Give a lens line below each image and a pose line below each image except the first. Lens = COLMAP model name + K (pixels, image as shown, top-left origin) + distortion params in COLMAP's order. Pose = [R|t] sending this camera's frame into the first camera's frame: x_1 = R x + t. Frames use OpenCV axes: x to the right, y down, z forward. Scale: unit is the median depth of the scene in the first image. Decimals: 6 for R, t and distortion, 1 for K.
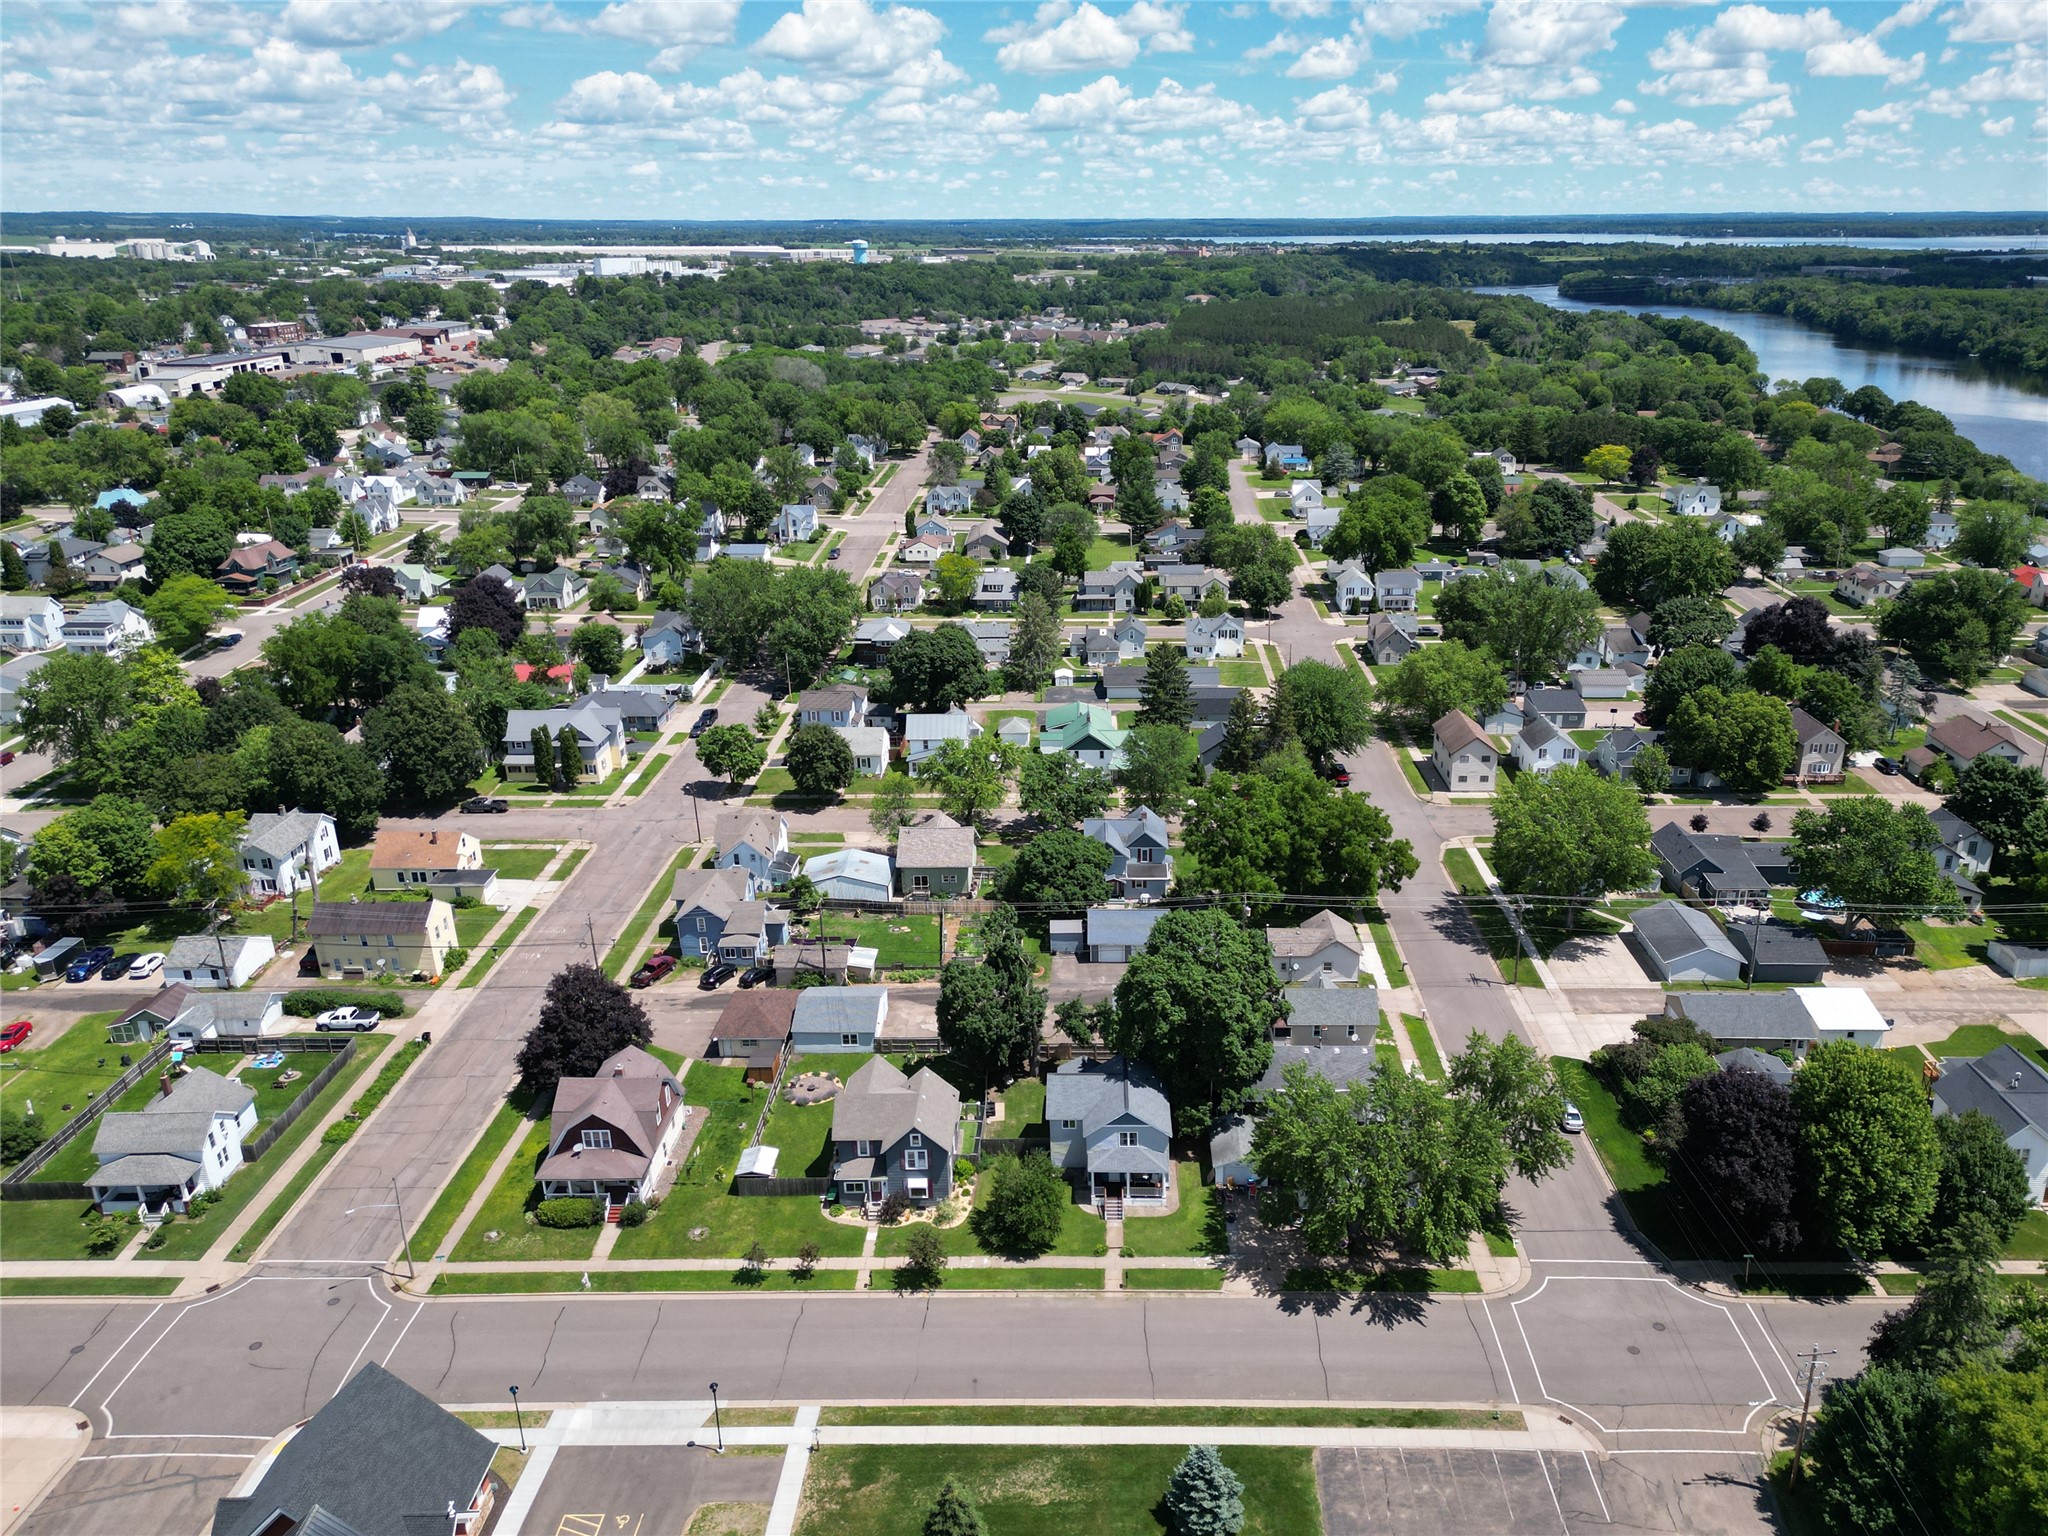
lens RADIAL K [[1515.1, 0, 1024.0], [0, 1515.1, 768.0], [0, 0, 1]] dist [0.038097, -0.006177]
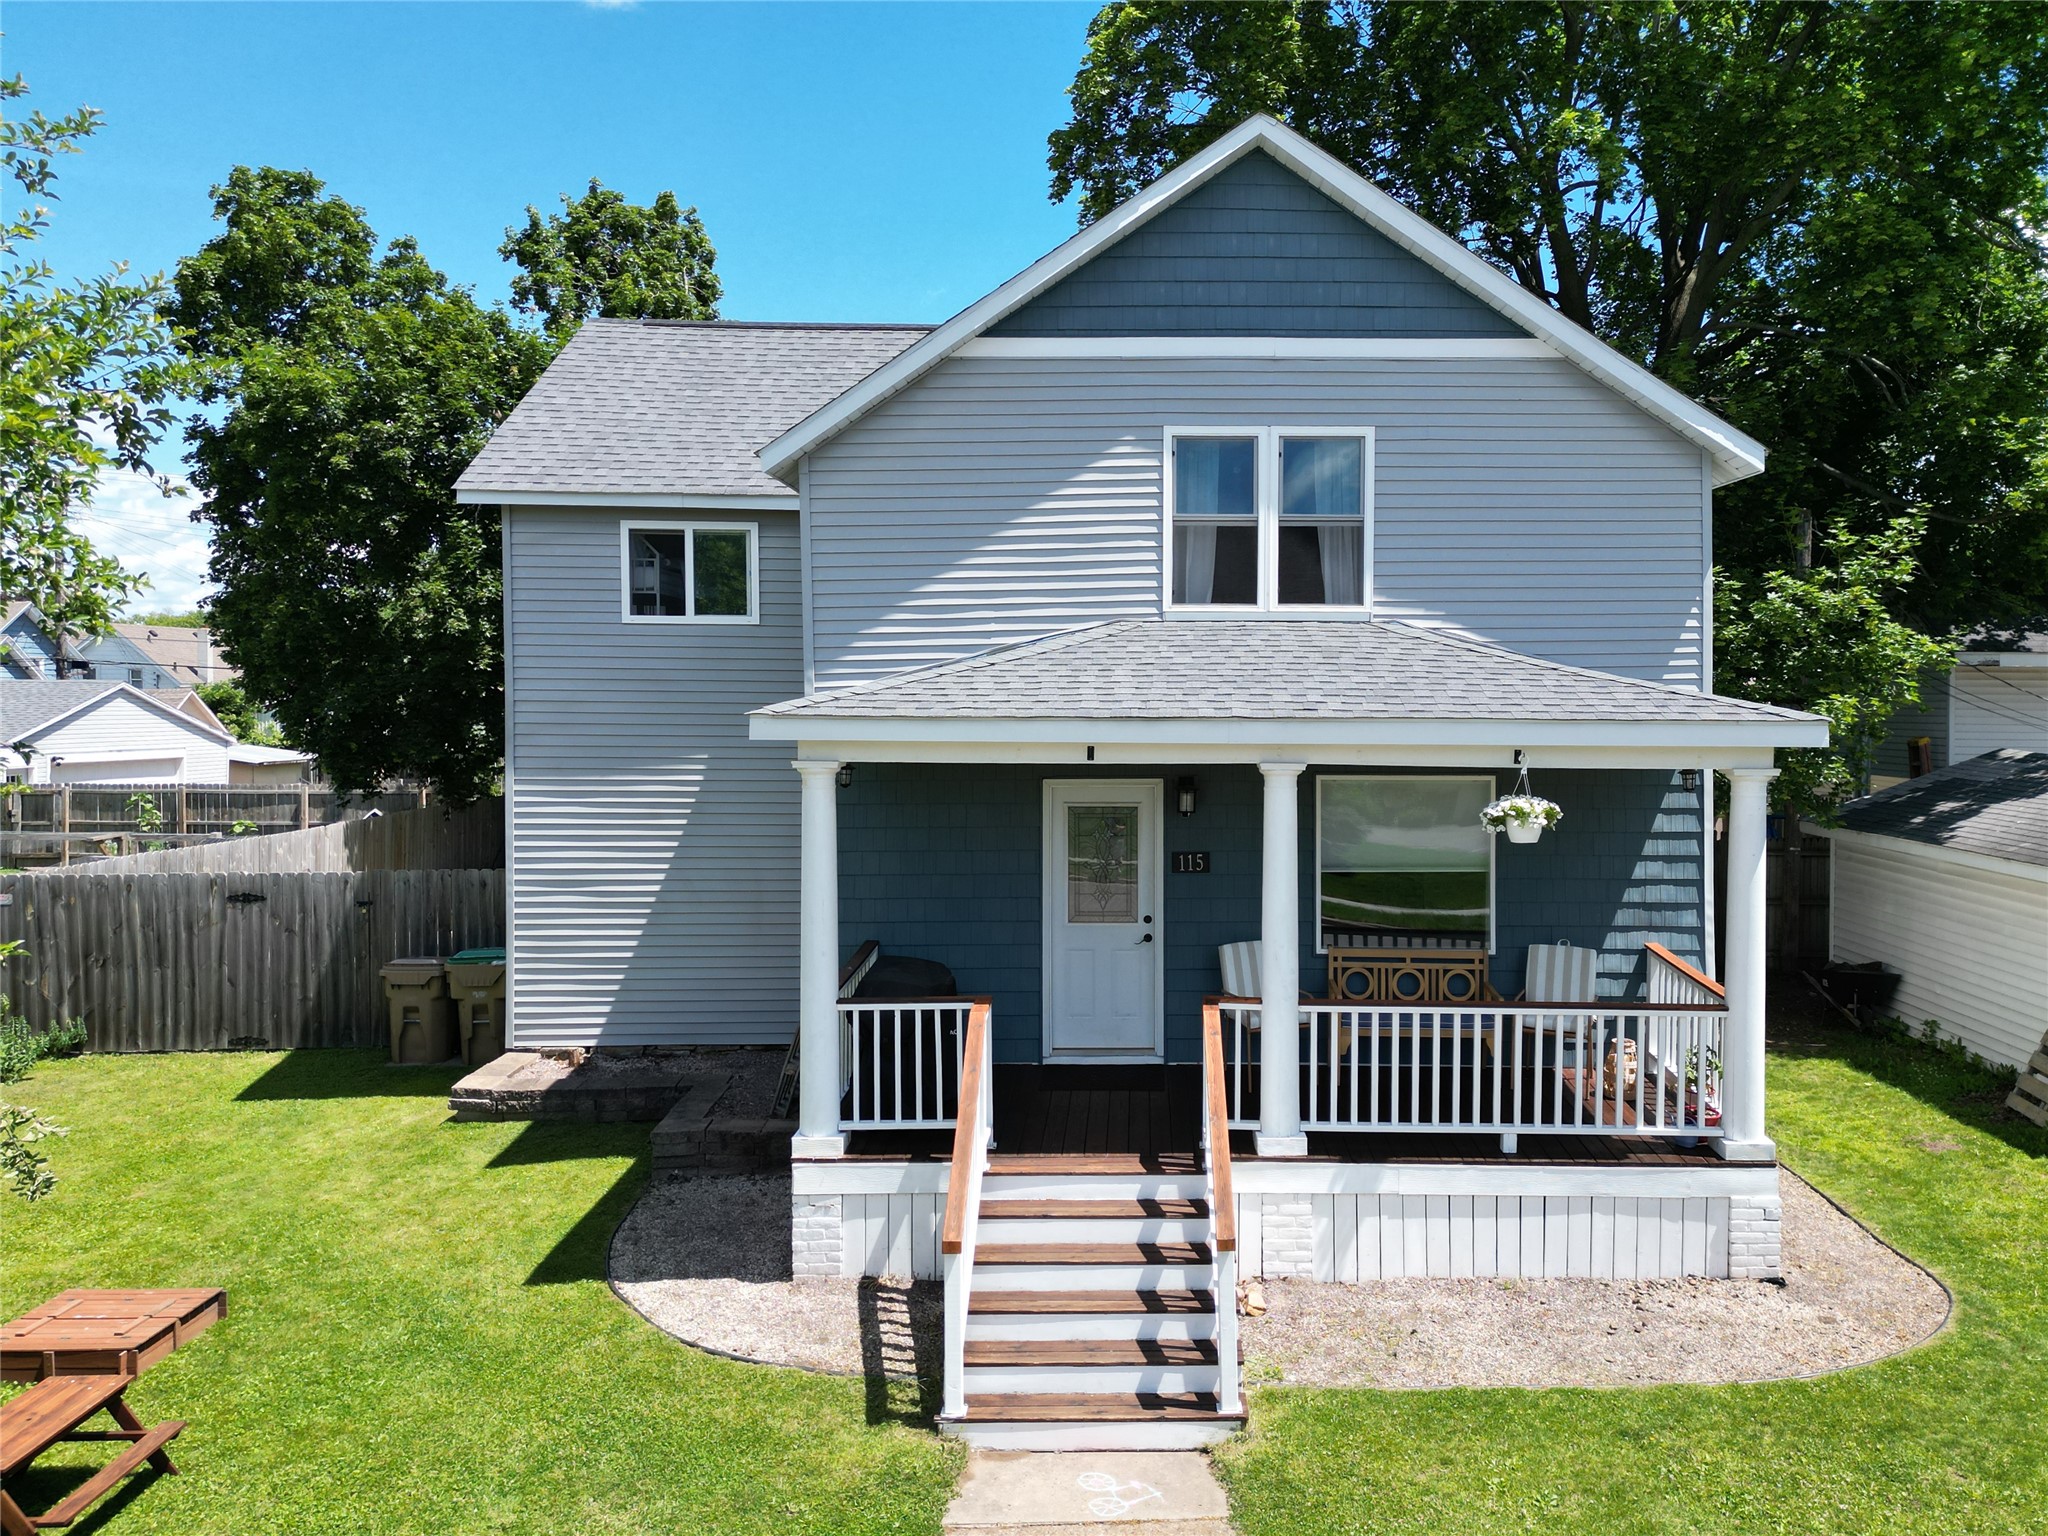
lens RADIAL K [[1605.5, 0, 1160.7], [0, 1605.5, 763.5], [0, 0, 1]] dist [0.030615, -0.003109]
pose [[0.996427, 0.035171, 0.076793, 0.055946], [-0.010364, 0.953221, -0.302096, 0.288824], [-0.083826, 0.300220, 0.950179, 0.921421]]
